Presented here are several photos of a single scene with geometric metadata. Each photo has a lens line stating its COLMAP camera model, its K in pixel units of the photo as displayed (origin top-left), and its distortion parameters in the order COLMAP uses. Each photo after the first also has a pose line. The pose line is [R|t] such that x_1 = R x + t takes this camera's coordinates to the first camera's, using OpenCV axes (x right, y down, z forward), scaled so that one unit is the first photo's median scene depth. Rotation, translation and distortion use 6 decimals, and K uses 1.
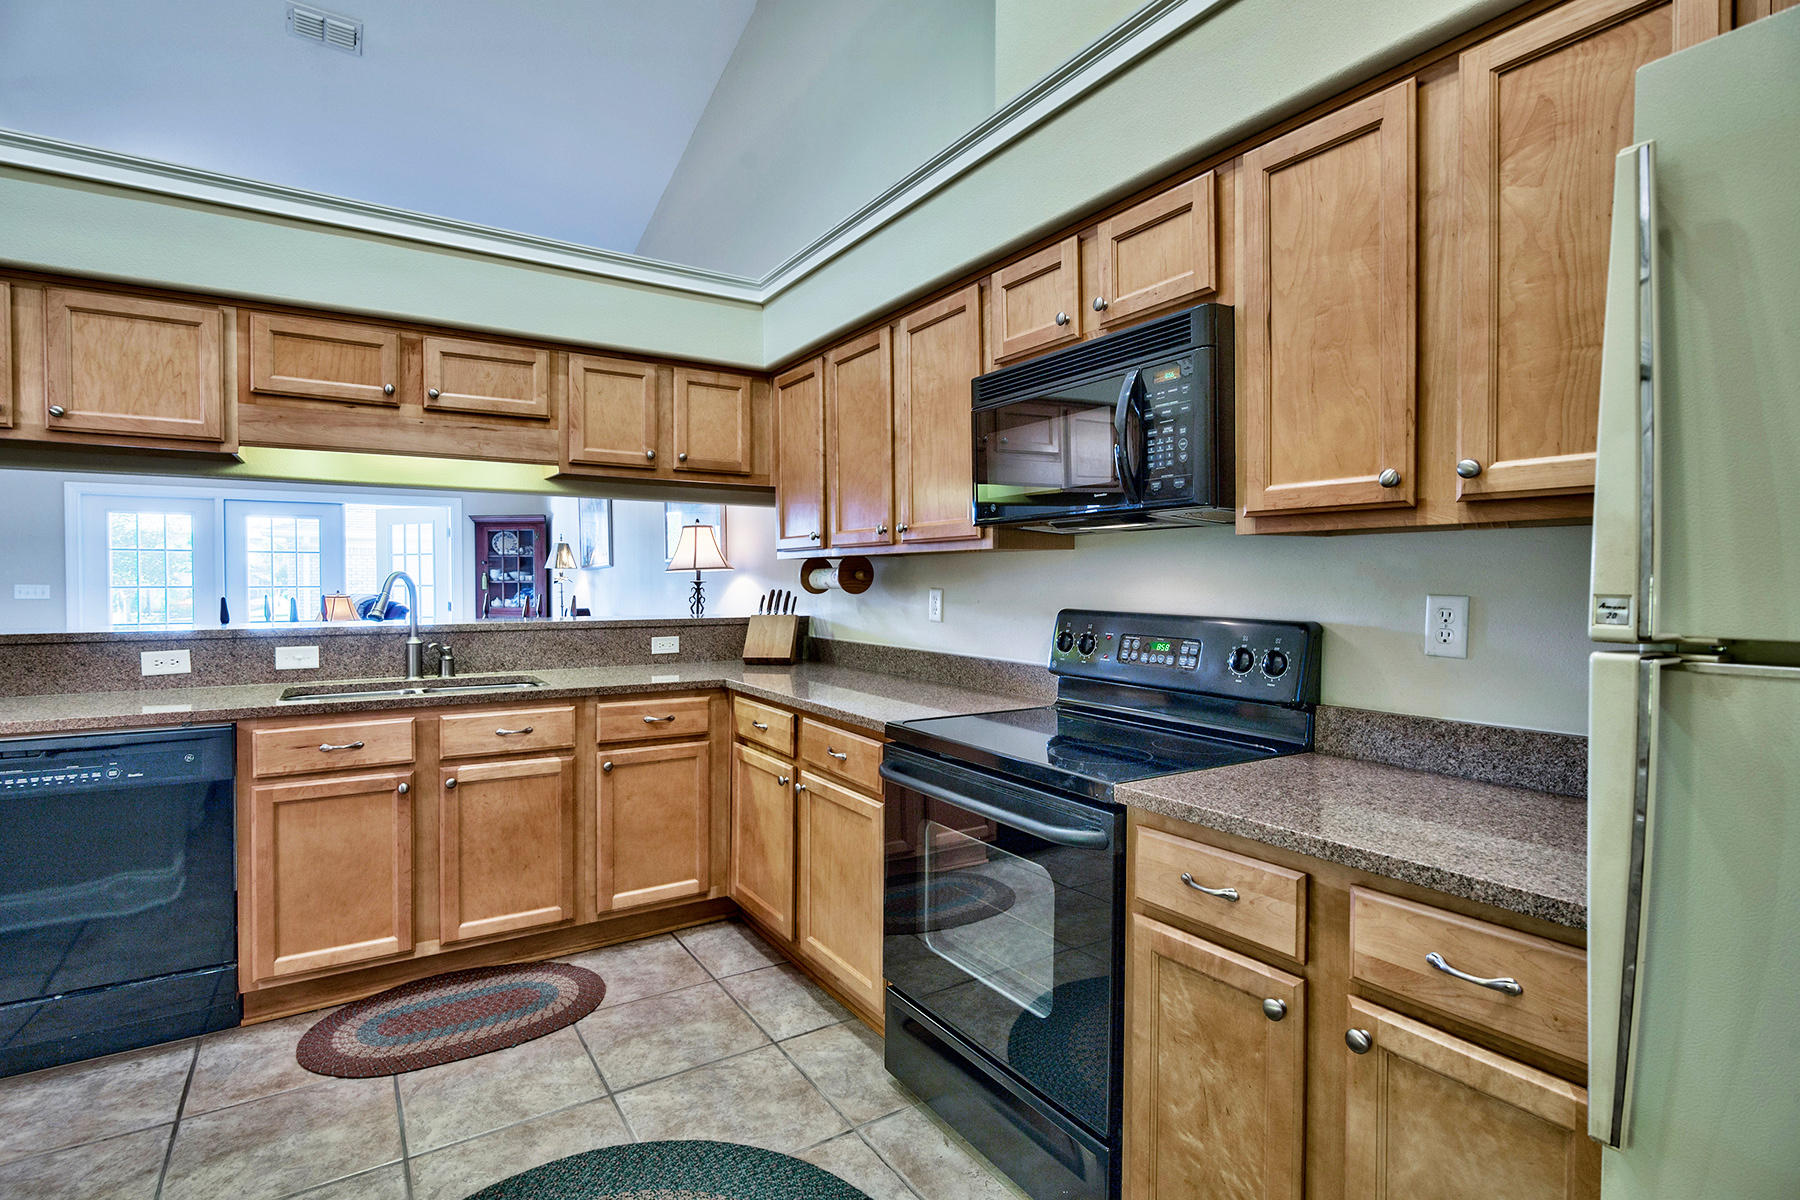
lens RADIAL K [[879.9, 0, 900.0], [0, 879.9, 600.0], [0, 0, 1]] dist [-0.000363, -0.000003]
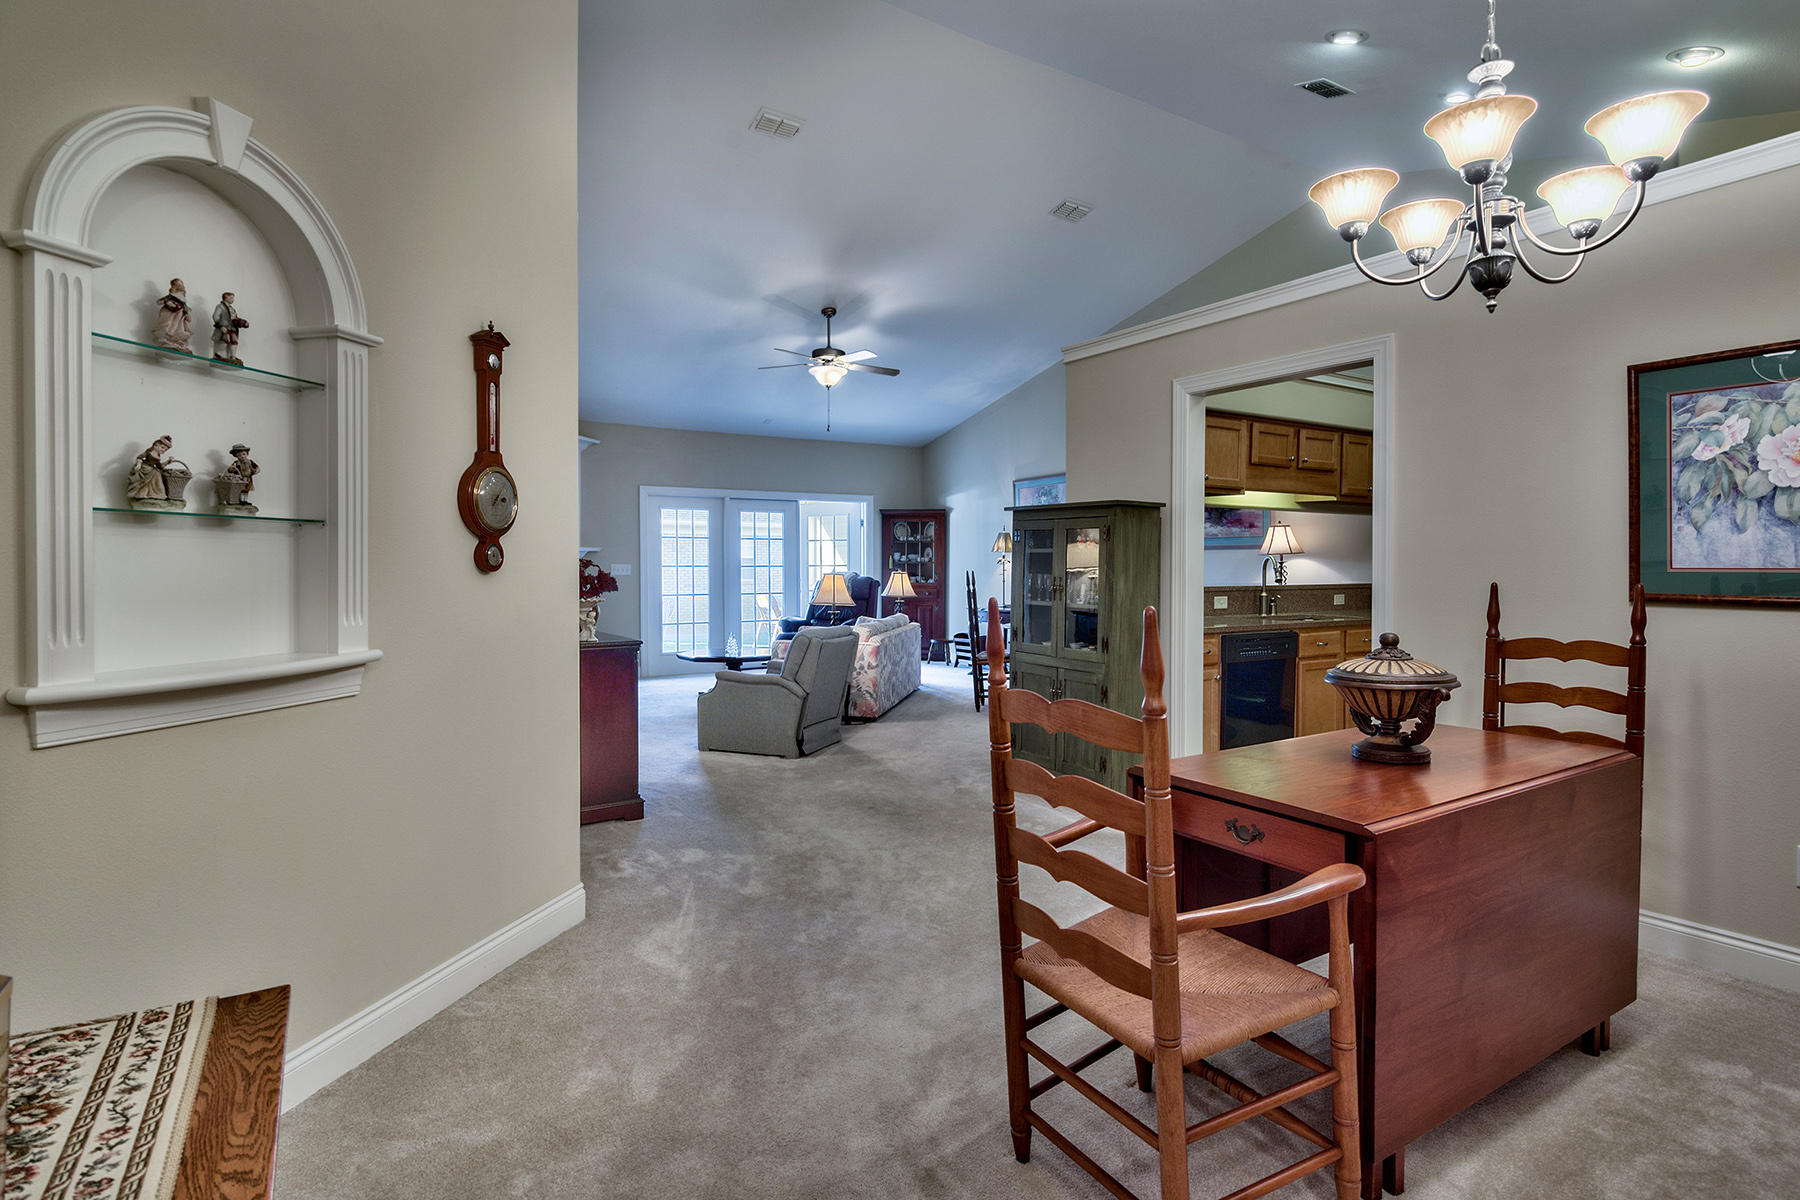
lens RADIAL K [[904.6, 0, 900.0], [0, 904.6, 600.0], [0, 0, 1]] dist [0.000036, 0.000002]
pose [[0.999998, 0.000205, 0.001942, -1.347624], [-0.000244, 0.999796, 0.020216, 0.021265], [-0.001937, -0.020216, 0.999794, -0.883729]]
